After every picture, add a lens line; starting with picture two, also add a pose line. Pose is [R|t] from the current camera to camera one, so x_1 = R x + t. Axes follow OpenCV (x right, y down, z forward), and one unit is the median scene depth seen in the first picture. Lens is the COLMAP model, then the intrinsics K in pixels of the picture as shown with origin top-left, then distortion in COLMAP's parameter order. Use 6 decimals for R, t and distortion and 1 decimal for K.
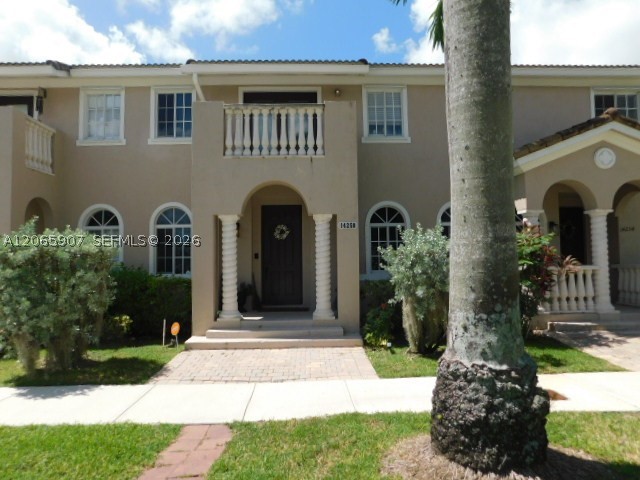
lens RADIAL K [[444.9, 0, 318.7], [0, 444.9, 238.3], [0, 0, 1]] dist [-0.062984, 0.054161]
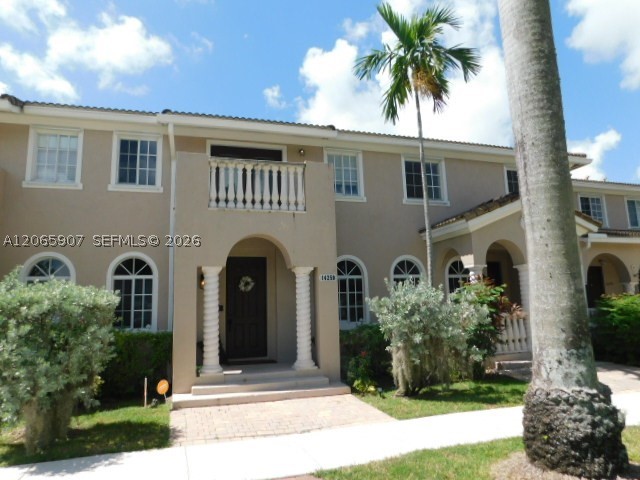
lens RADIAL K [[444.9, 0, 320.4], [0, 444.9, 237.3], [0, 0, 1]] dist [-0.062984, 0.054161]
pose [[0.964593, 0.027581, 0.262297, -0.230414], [0.002819, 0.993382, -0.114822, -0.002830], [-0.263728, 0.111496, 0.958132, -0.020315]]
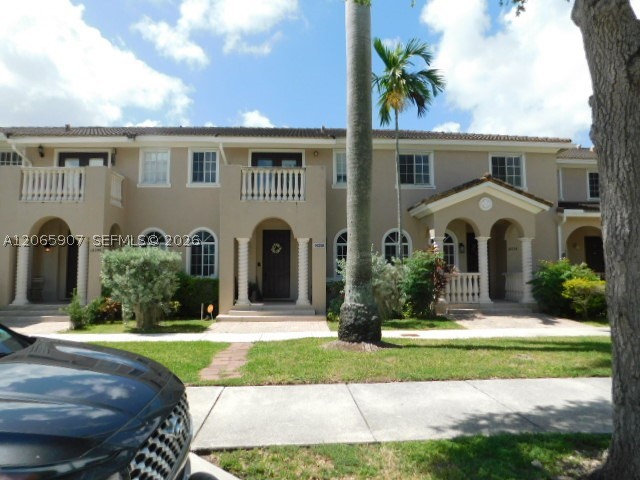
lens RADIAL K [[444.9, 0, 317.7], [0, 444.9, 236.2], [0, 0, 1]] dist [-0.062984, 0.054161]
pose [[0.999765, 0.012664, 0.017619, 0.031925], [-0.012156, 0.999516, -0.028641, -0.016032], [-0.017973, 0.028420, 0.999434, -0.570392]]
